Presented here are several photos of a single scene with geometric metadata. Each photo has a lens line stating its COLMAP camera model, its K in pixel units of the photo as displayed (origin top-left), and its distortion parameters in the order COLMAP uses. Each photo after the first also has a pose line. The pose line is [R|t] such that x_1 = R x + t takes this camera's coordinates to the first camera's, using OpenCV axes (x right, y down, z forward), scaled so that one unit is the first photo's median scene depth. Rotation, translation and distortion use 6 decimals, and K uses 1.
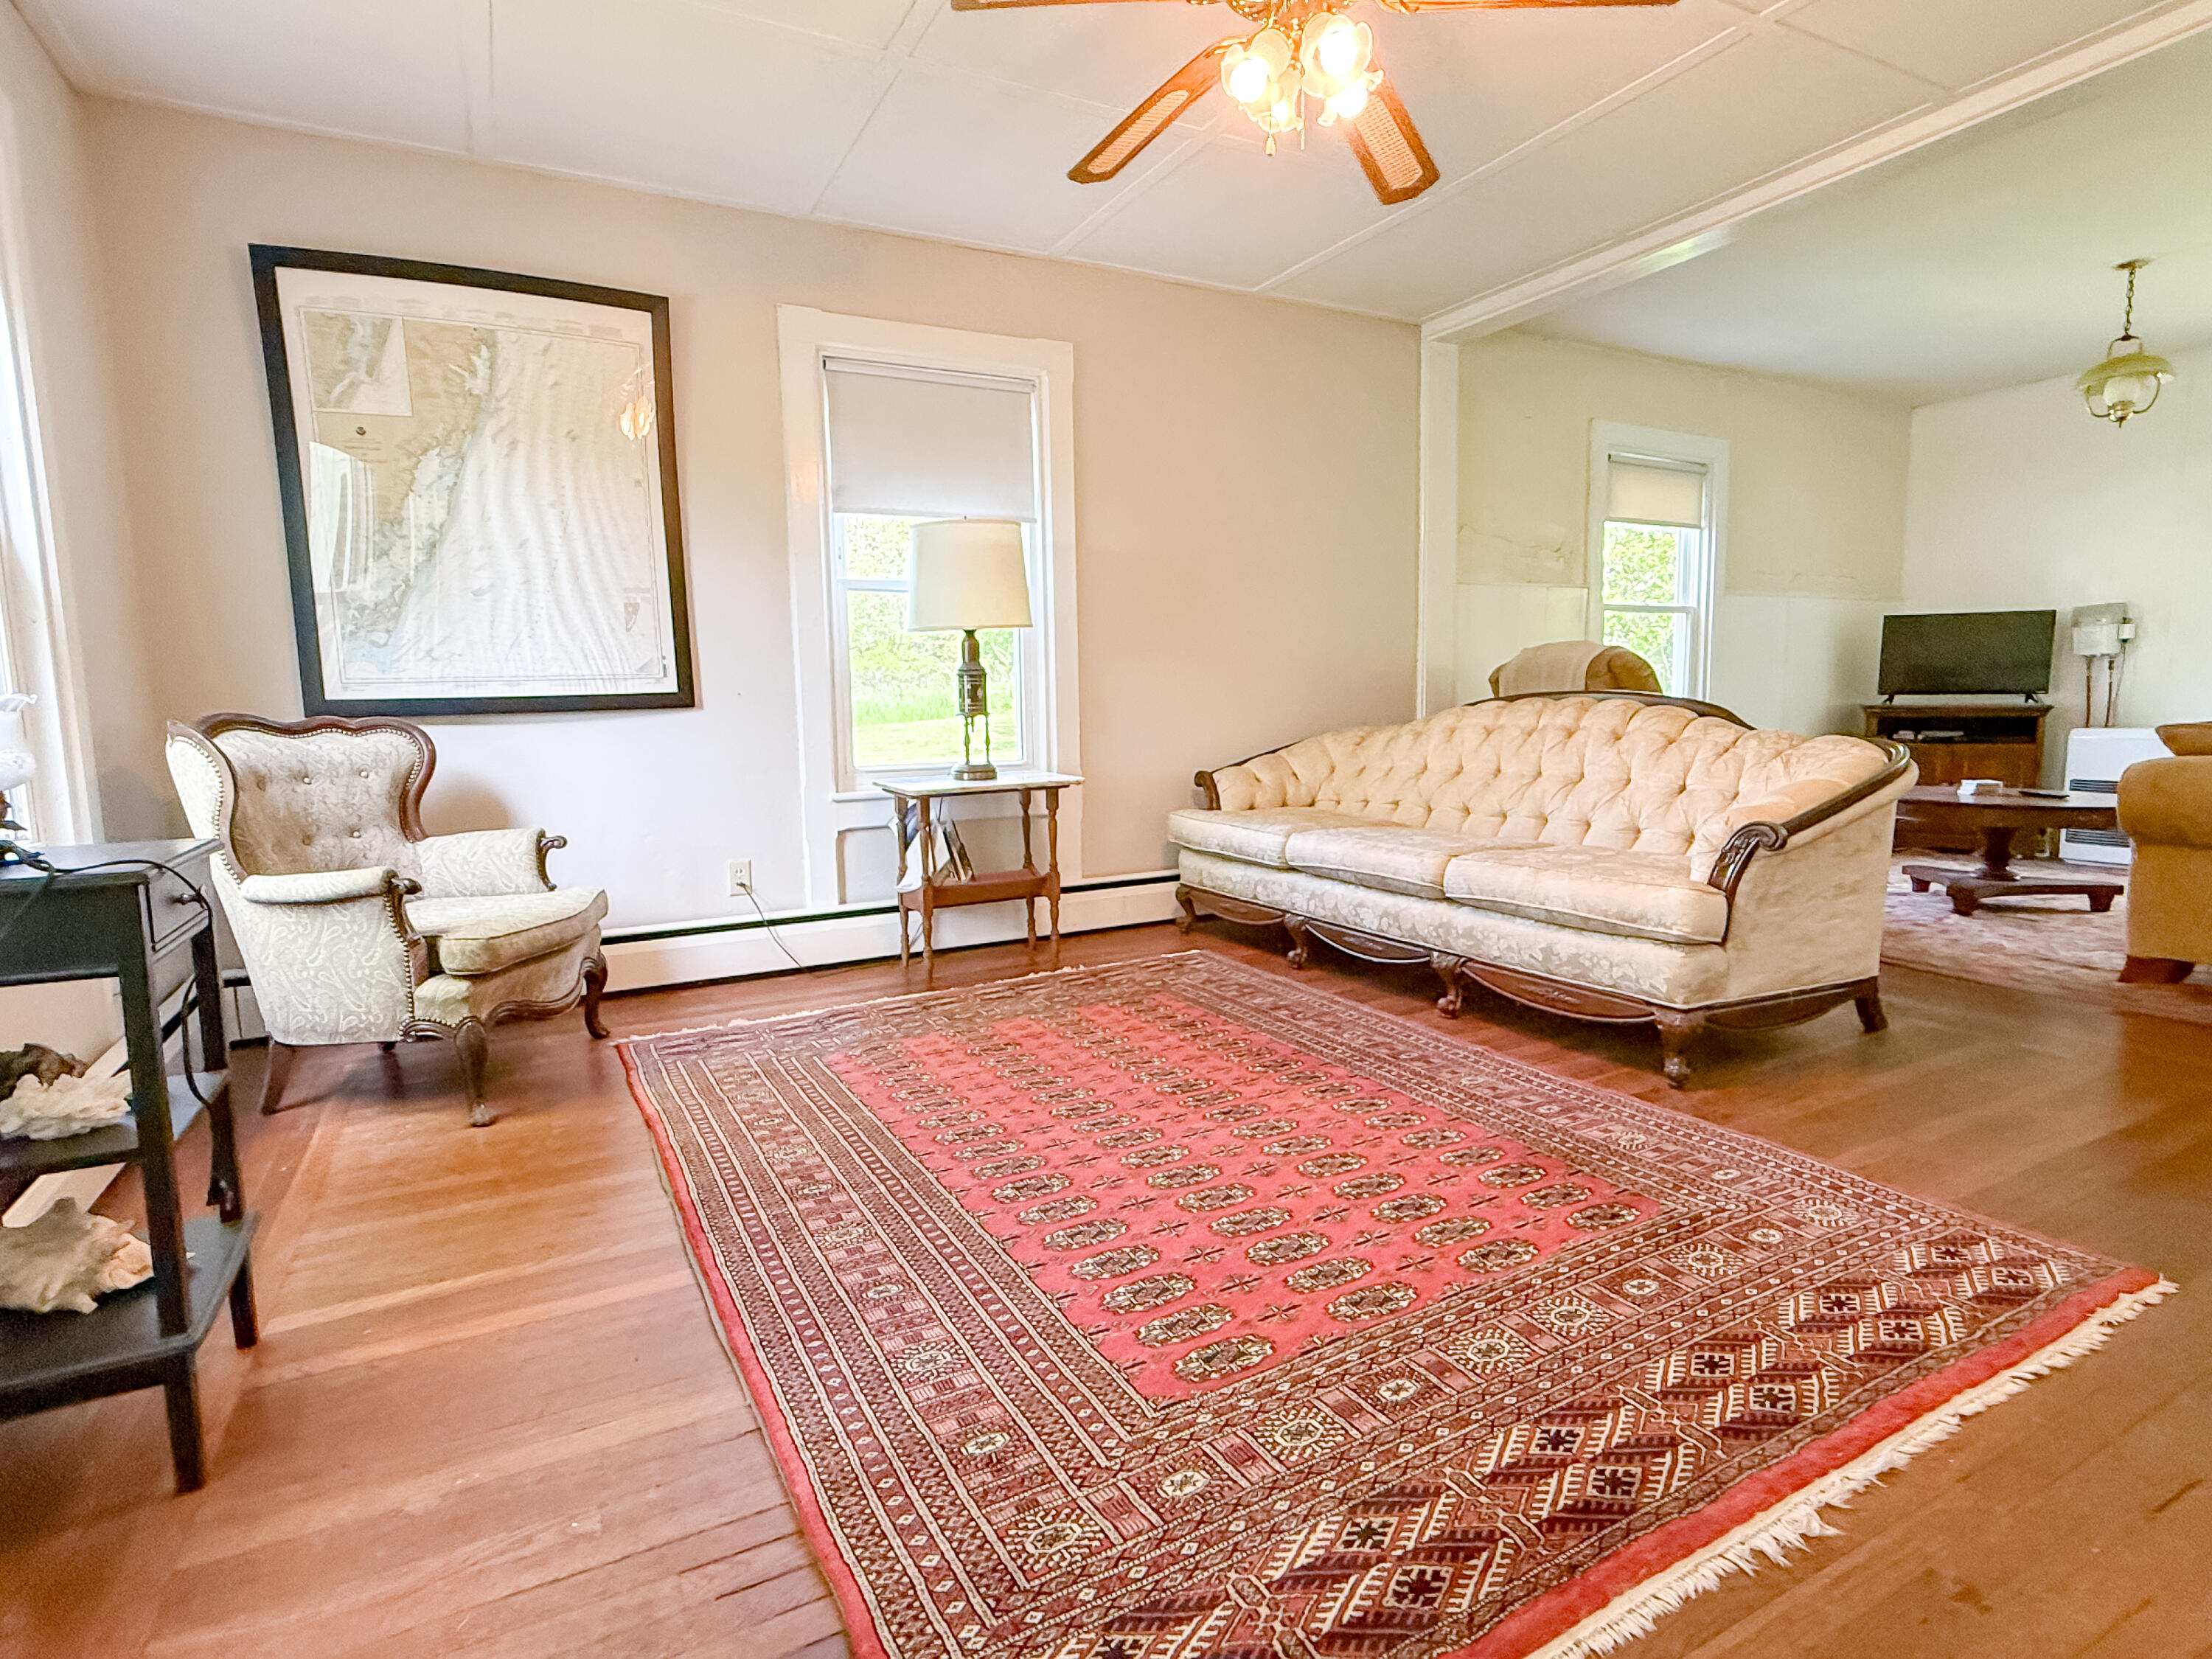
lens RADIAL K [[1127.2, 0, 1098.5], [0, 1127.2, 831.6], [0, 0, 1]] dist [0.003286, -0.000390]
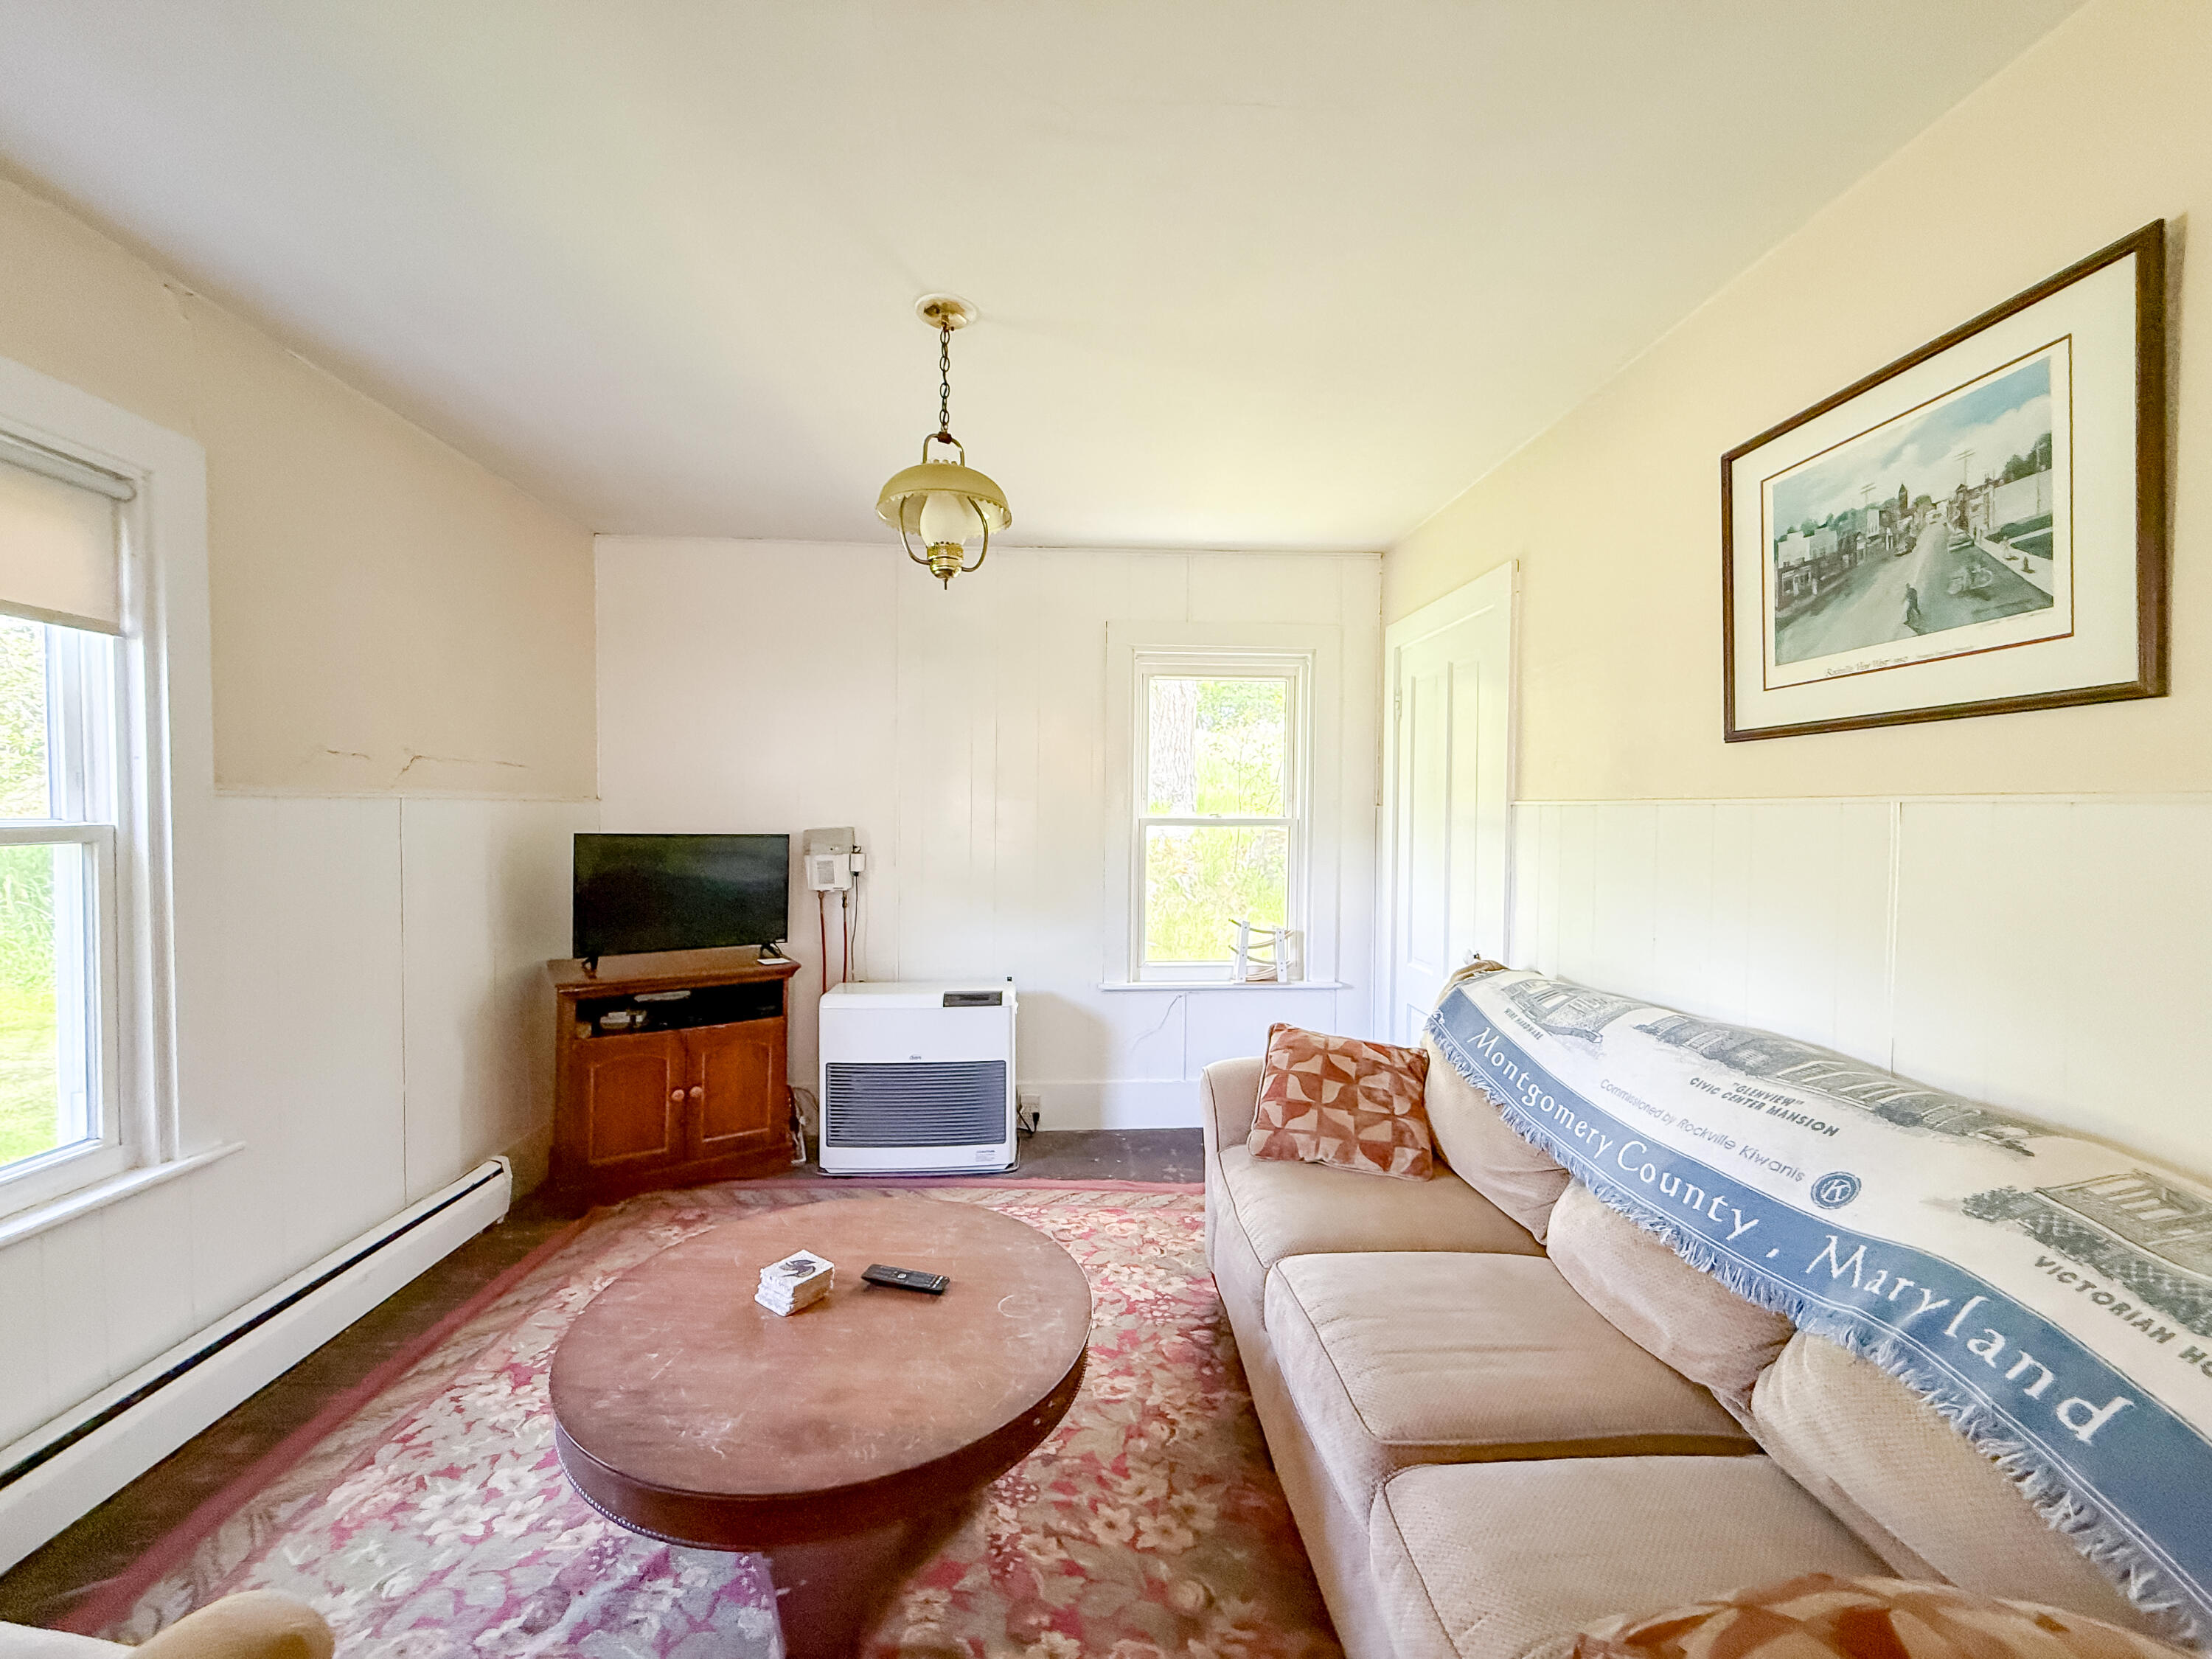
lens RADIAL K [[881.0, 0, 1102.9], [0, 881.0, 831.8], [0, 0, 1]] dist [0.001045, -0.000402]
pose [[0.412868, -0.001048, 0.910790, 0.393393], [0.090908, 0.995053, -0.040064, -0.155147], [-0.906243, 0.099340, 0.410920, 0.564034]]
